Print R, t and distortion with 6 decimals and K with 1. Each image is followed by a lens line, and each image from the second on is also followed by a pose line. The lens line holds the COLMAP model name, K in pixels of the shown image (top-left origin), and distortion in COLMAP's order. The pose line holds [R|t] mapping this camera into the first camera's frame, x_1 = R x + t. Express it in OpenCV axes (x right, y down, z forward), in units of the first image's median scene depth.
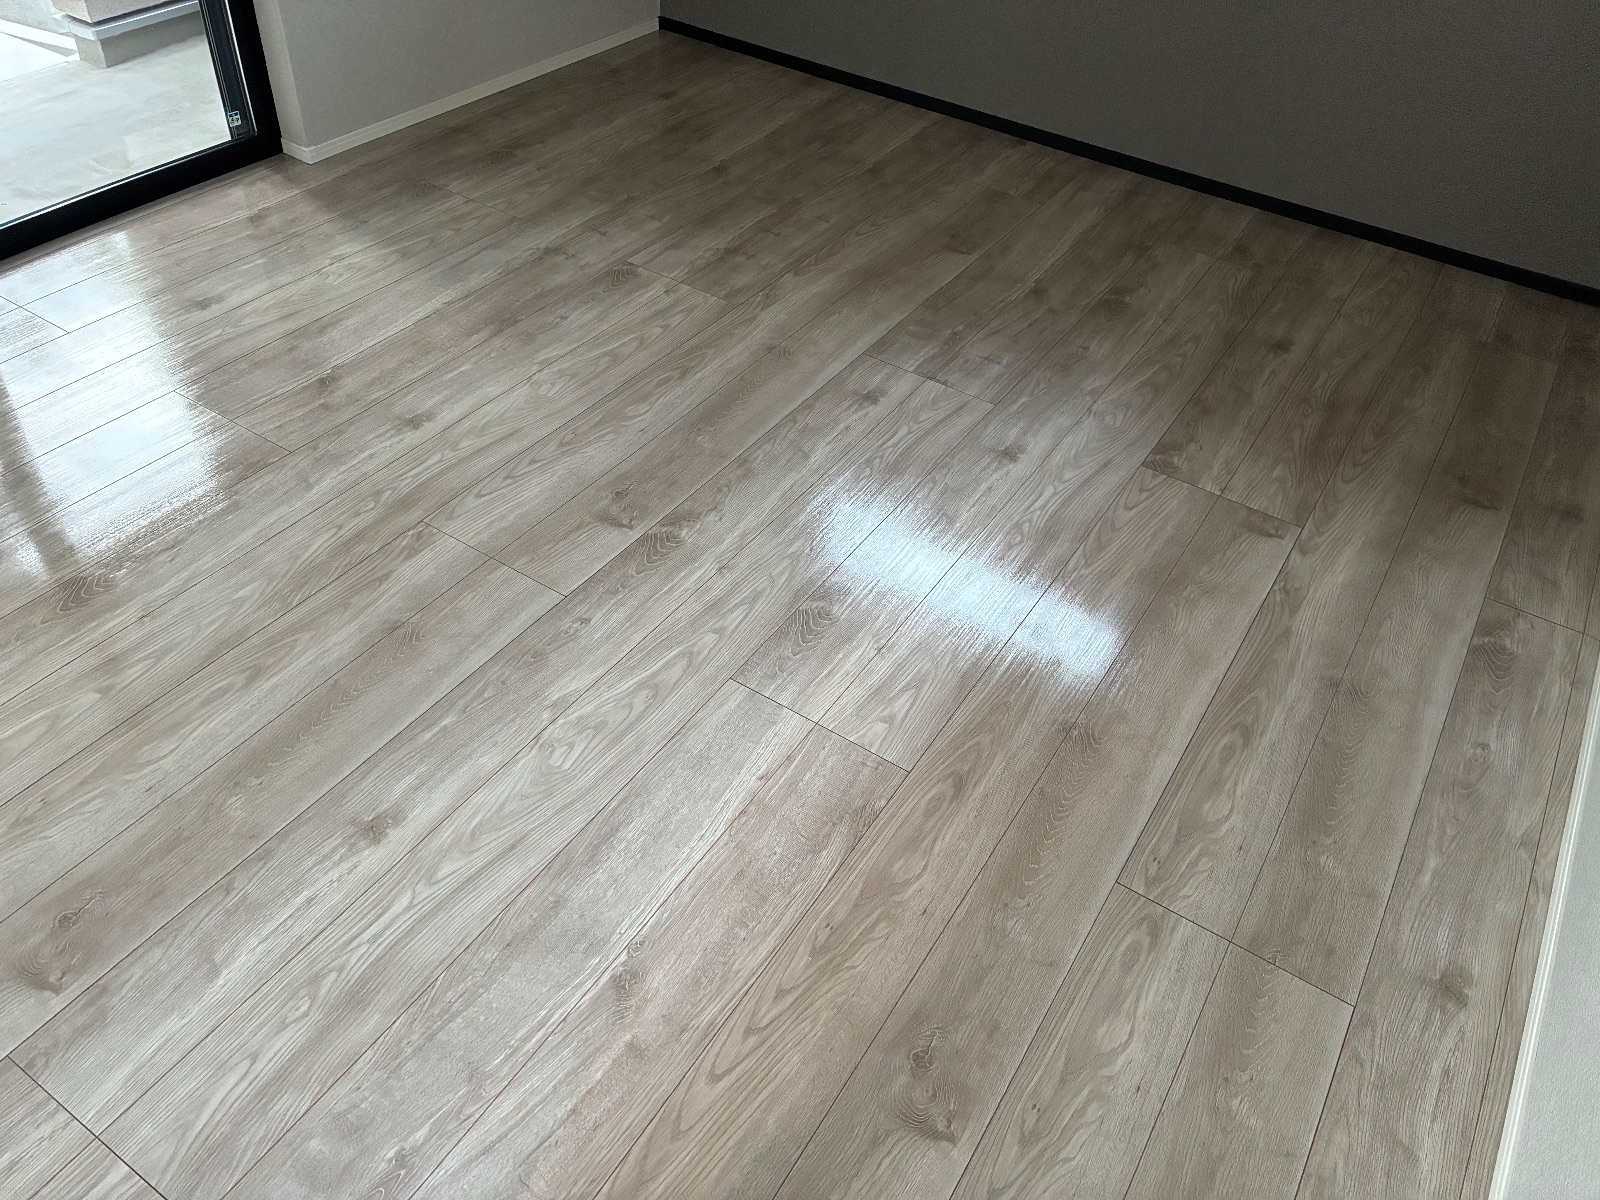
lens RADIAL K [[1208.4, 0, 810.1], [0, 1208.4, 586.3], [0, 0, 1]] dist [0.046617, -0.033736]
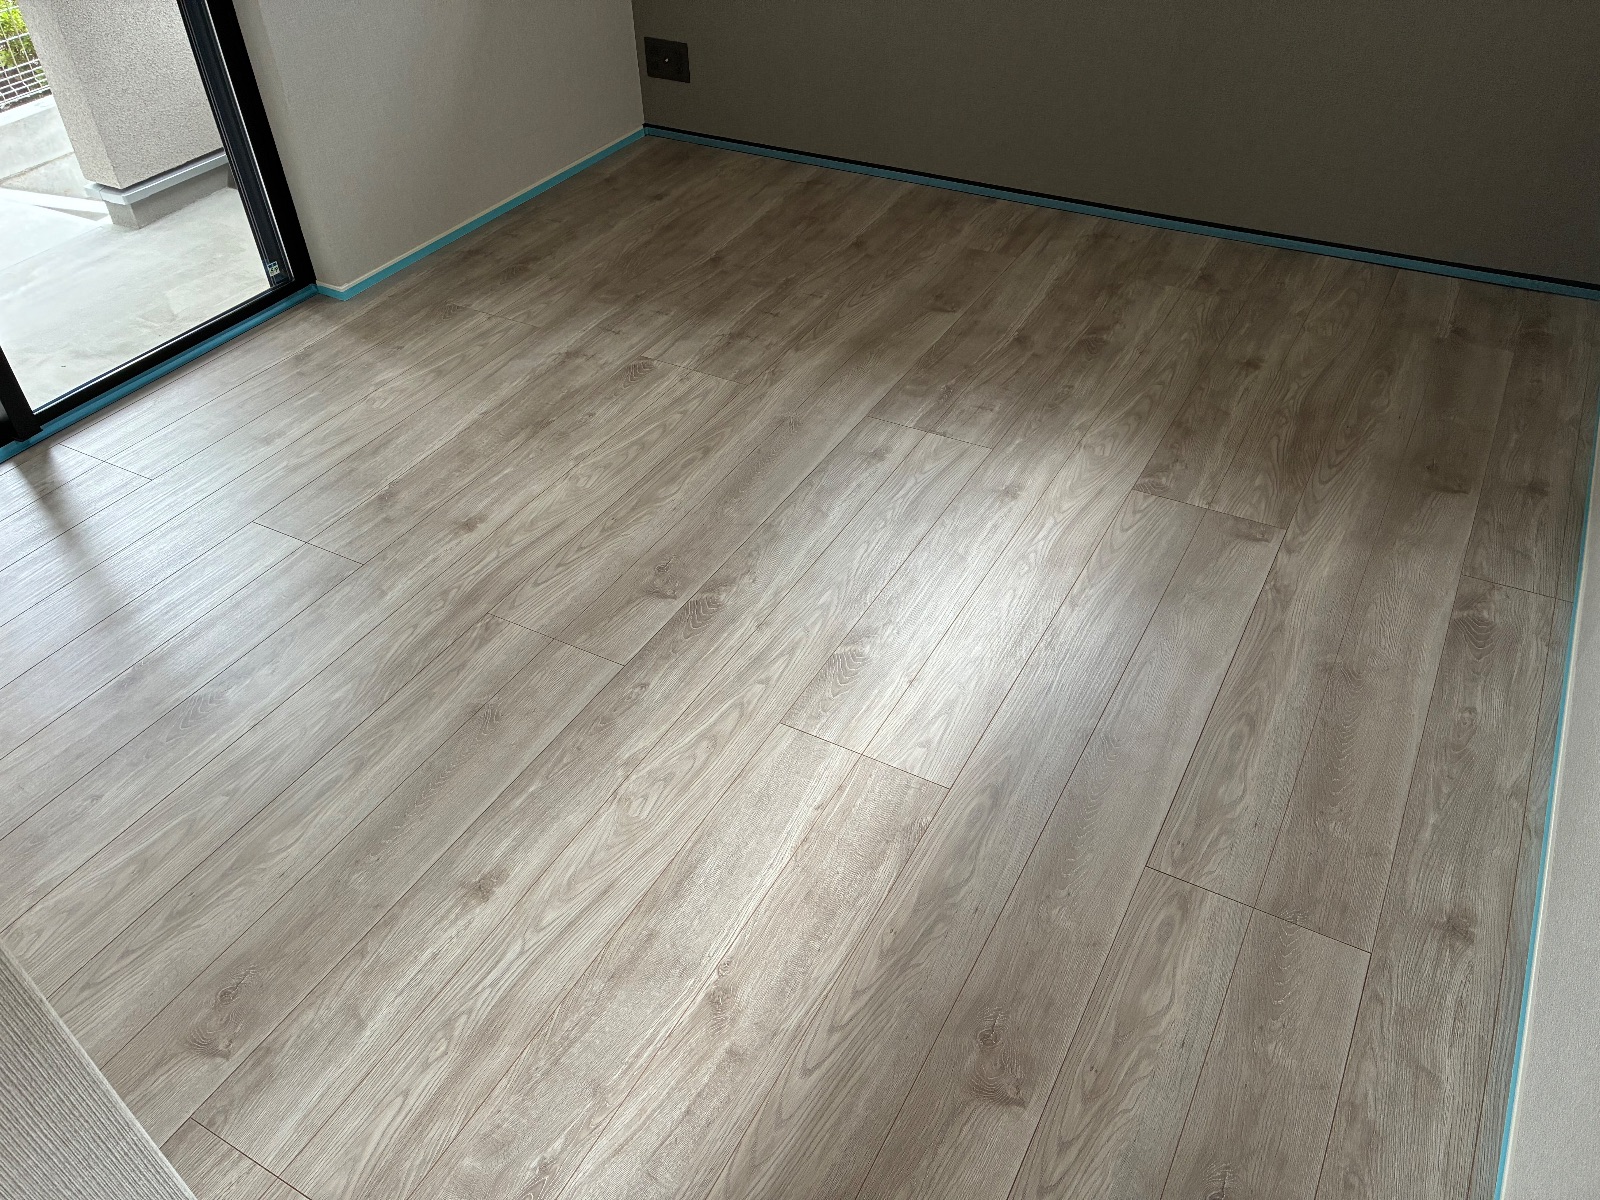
lens RADIAL K [[1208.4, 0, 797.1], [0, 1208.4, 589.3], [0, 0, 1]] dist [0.046617, -0.033736]
pose [[0.993291, -0.111132, -0.031994, -0.001188], [0.109716, 0.993030, -0.043068, 0.004277], [0.036557, 0.039269, 0.998560, -0.114884]]
